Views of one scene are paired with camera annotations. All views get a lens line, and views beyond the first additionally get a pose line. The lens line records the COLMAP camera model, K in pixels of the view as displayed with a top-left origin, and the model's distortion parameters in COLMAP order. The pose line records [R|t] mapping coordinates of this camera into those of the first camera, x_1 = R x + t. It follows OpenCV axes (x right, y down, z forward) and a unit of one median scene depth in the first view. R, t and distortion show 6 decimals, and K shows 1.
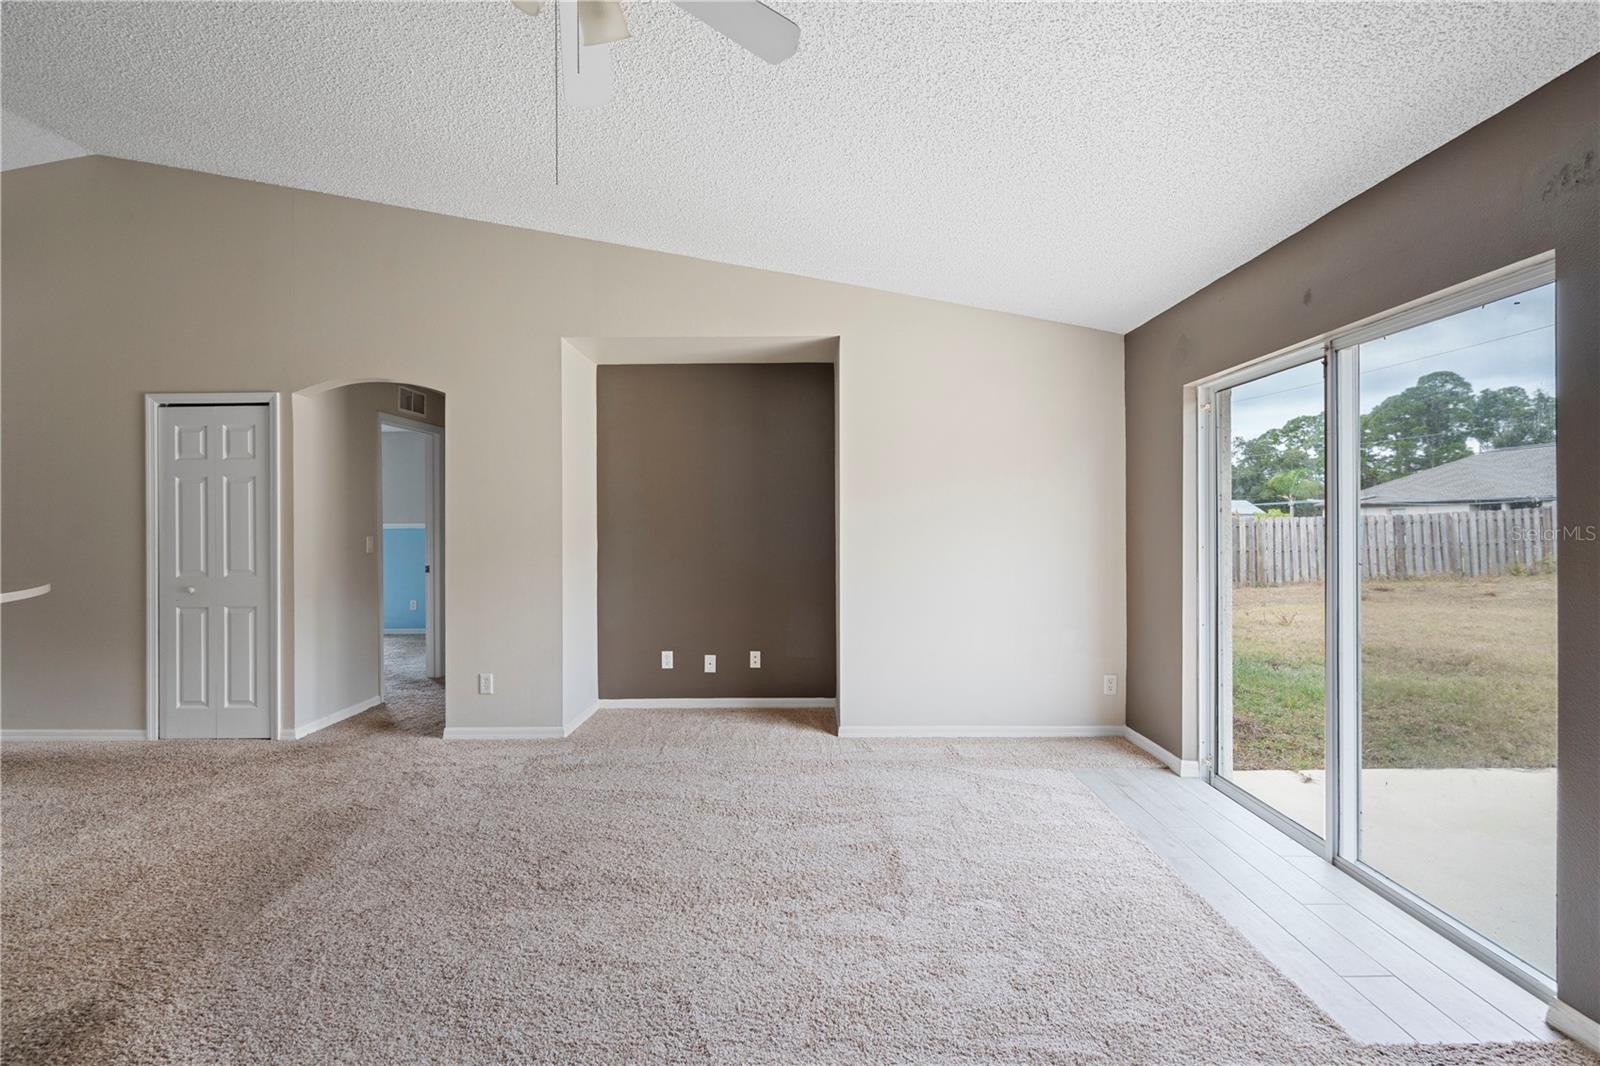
lens RADIAL K [[726.6, 0, 798.4], [0, 726.6, 521.4], [0, 0, 1]] dist [-0.005392, 0.003258]
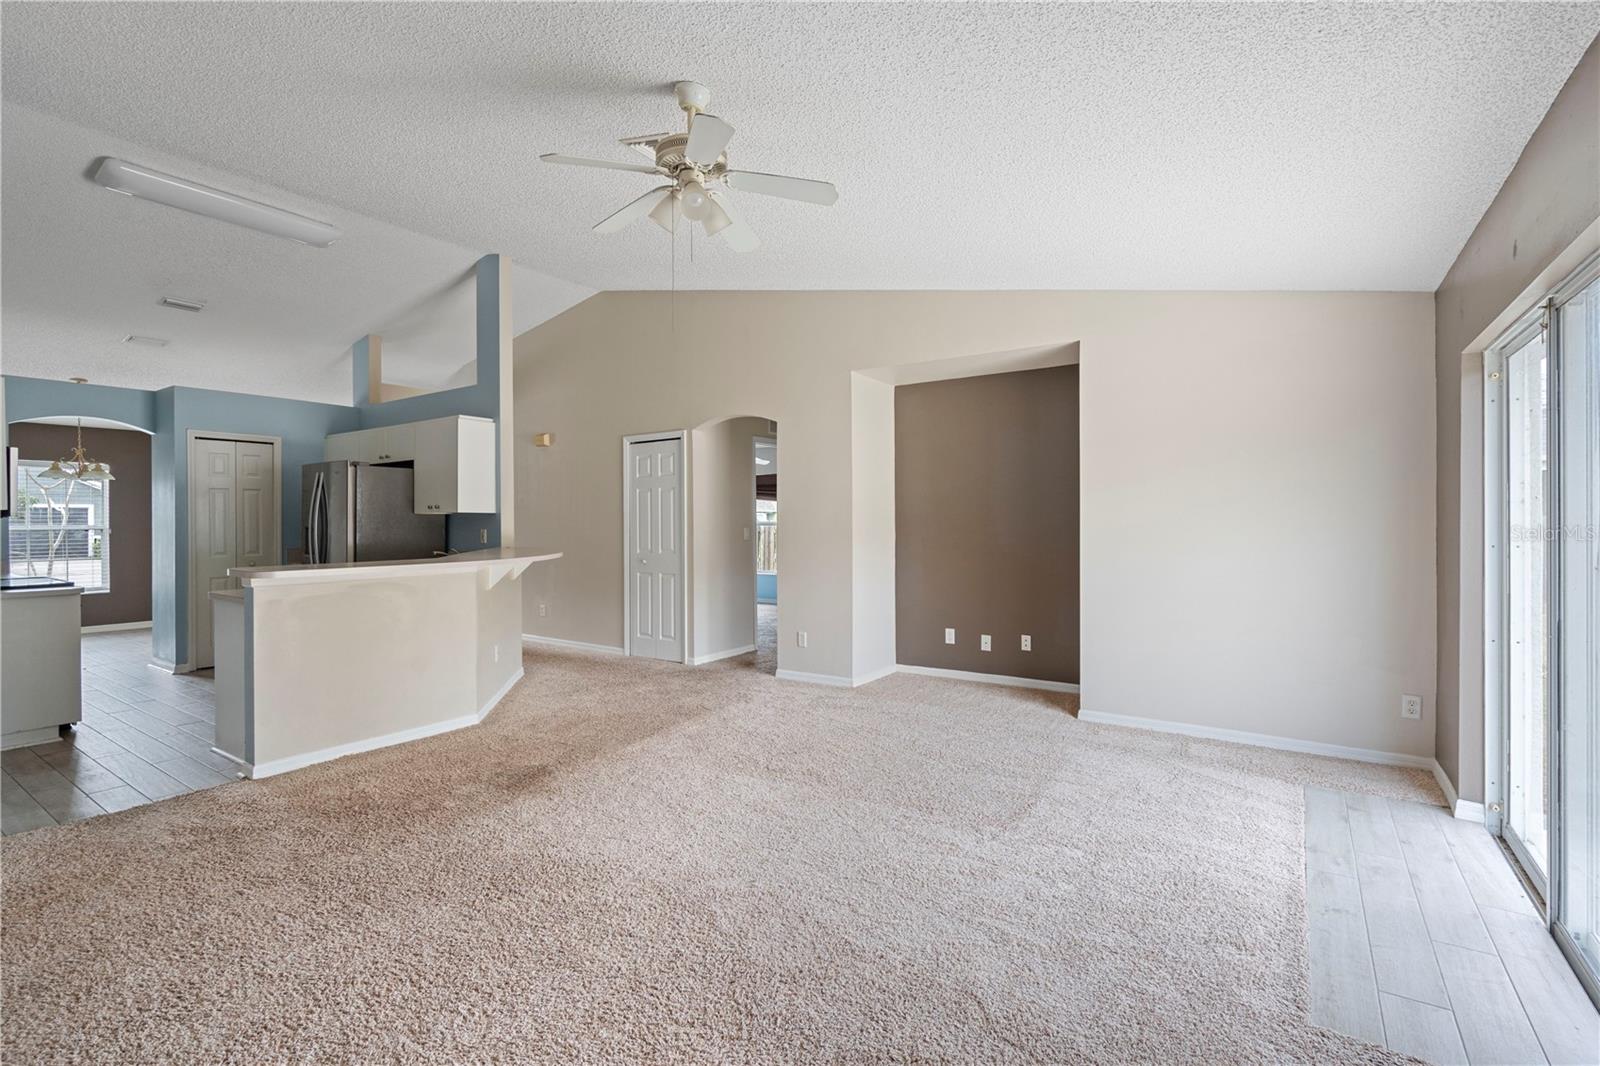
lens RADIAL K [[726.6, 0, 793.0], [0, 726.6, 518.5], [0, 0, 1]] dist [-0.005392, 0.003258]
pose [[0.827649, -0.001175, -0.561245, 0.301284], [0.004566, 0.999979, 0.004641, -0.003208], [0.561228, -0.006404, 0.827636, -0.107068]]
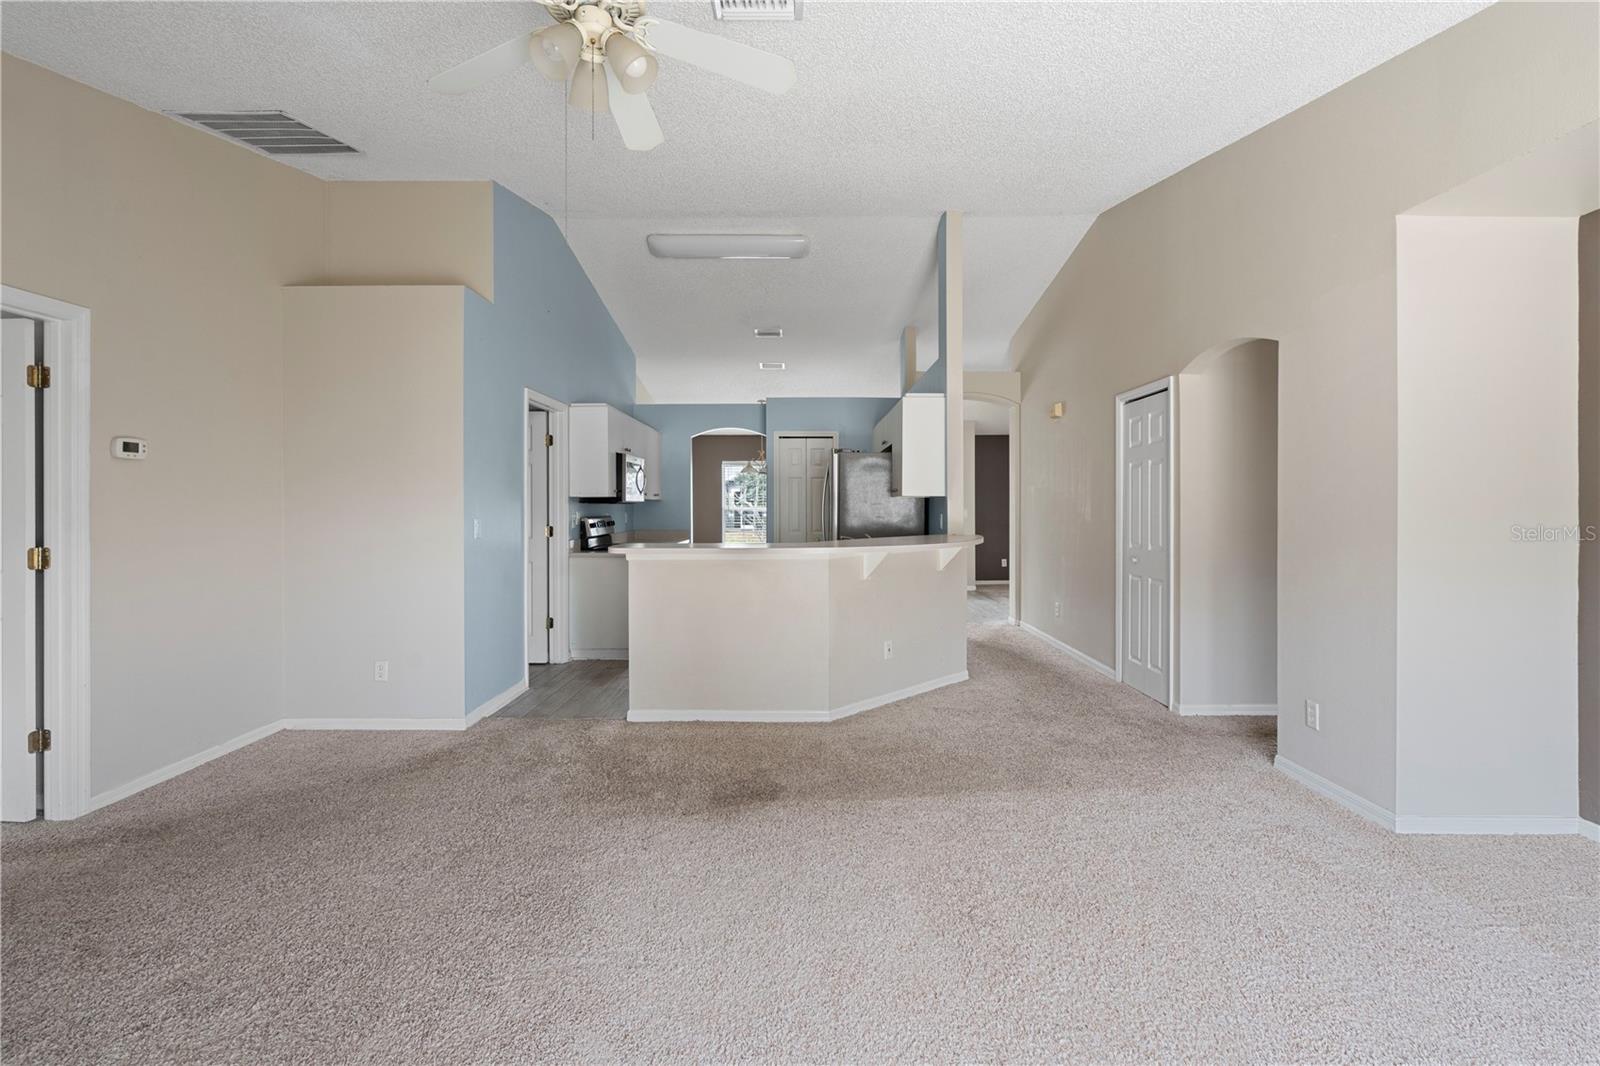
lens RADIAL K [[726.6, 0, 794.8], [0, 726.6, 509.5], [0, 0, 1]] dist [-0.005392, 0.003258]
pose [[0.007221, 0.011015, -0.999913, 0.319720], [0.008098, 0.999906, 0.011074, -0.003139], [0.999941, -0.008177, 0.007131, 0.455985]]
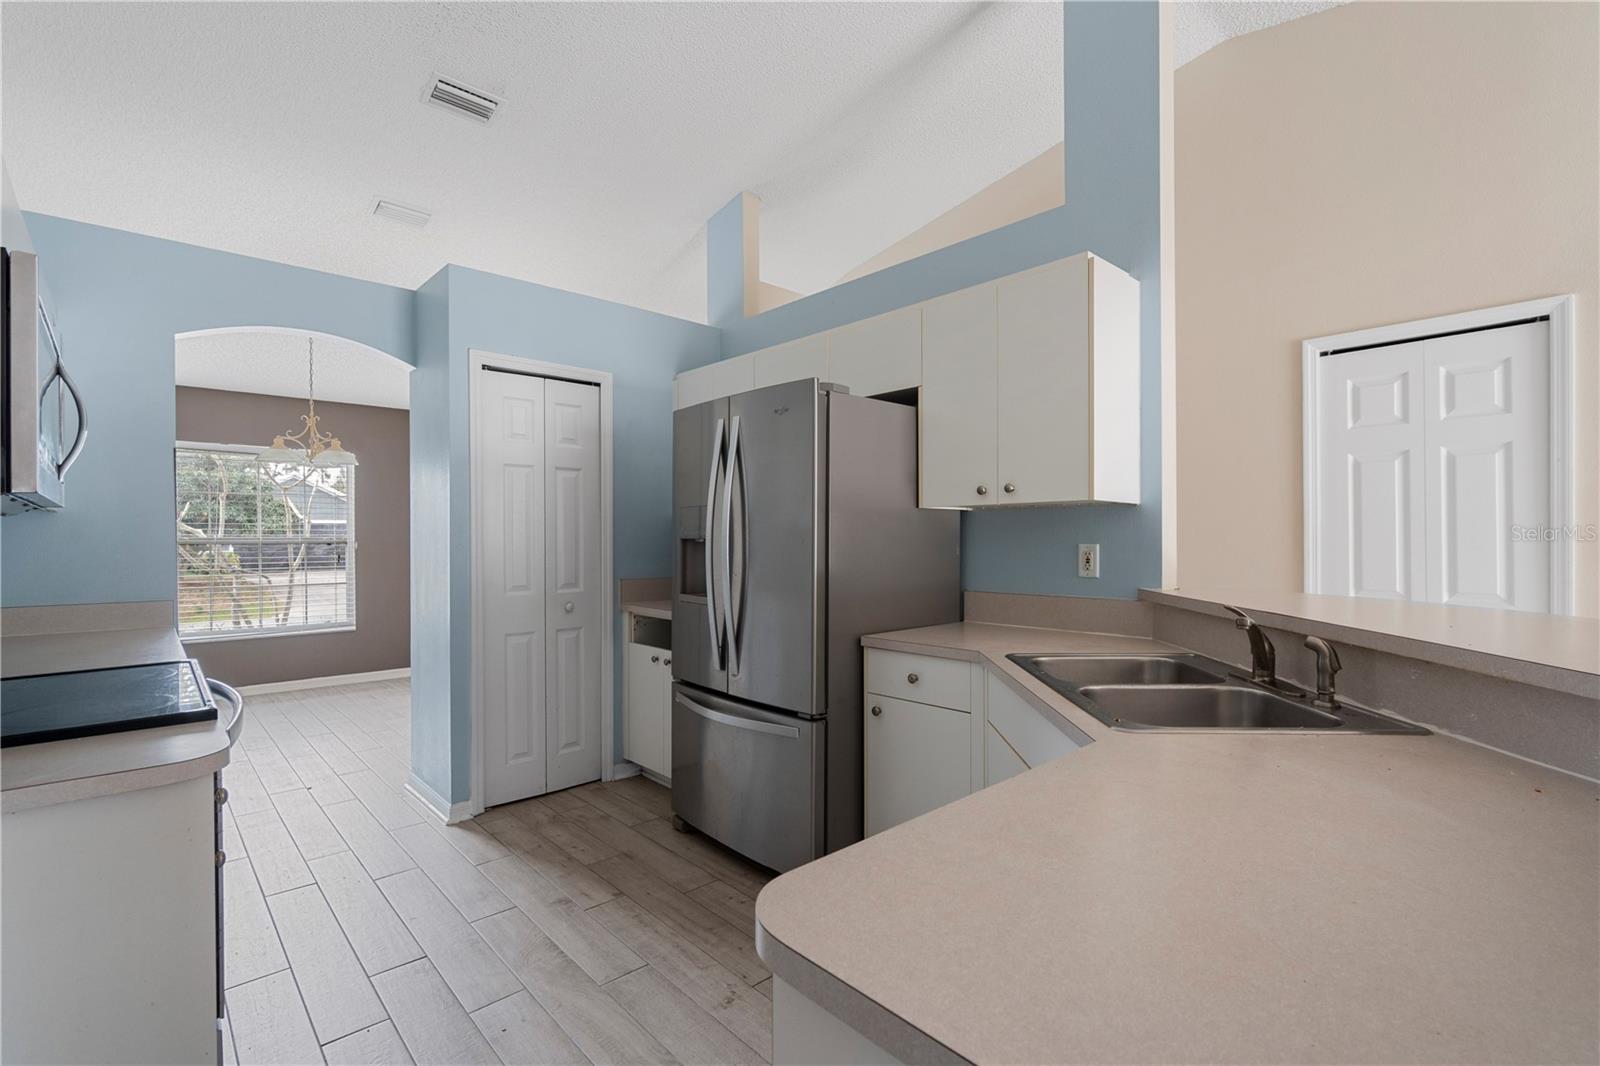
lens RADIAL K [[726.6, 0, 803.5], [0, 726.6, 537.7], [0, 0, 1]] dist [-0.005392, 0.003258]
pose [[0.687749, 0.003545, -0.725940, -0.732535], [0.005189, 0.999939, 0.009799, 0.010126], [0.725930, -0.010506, 0.687688, 0.146704]]
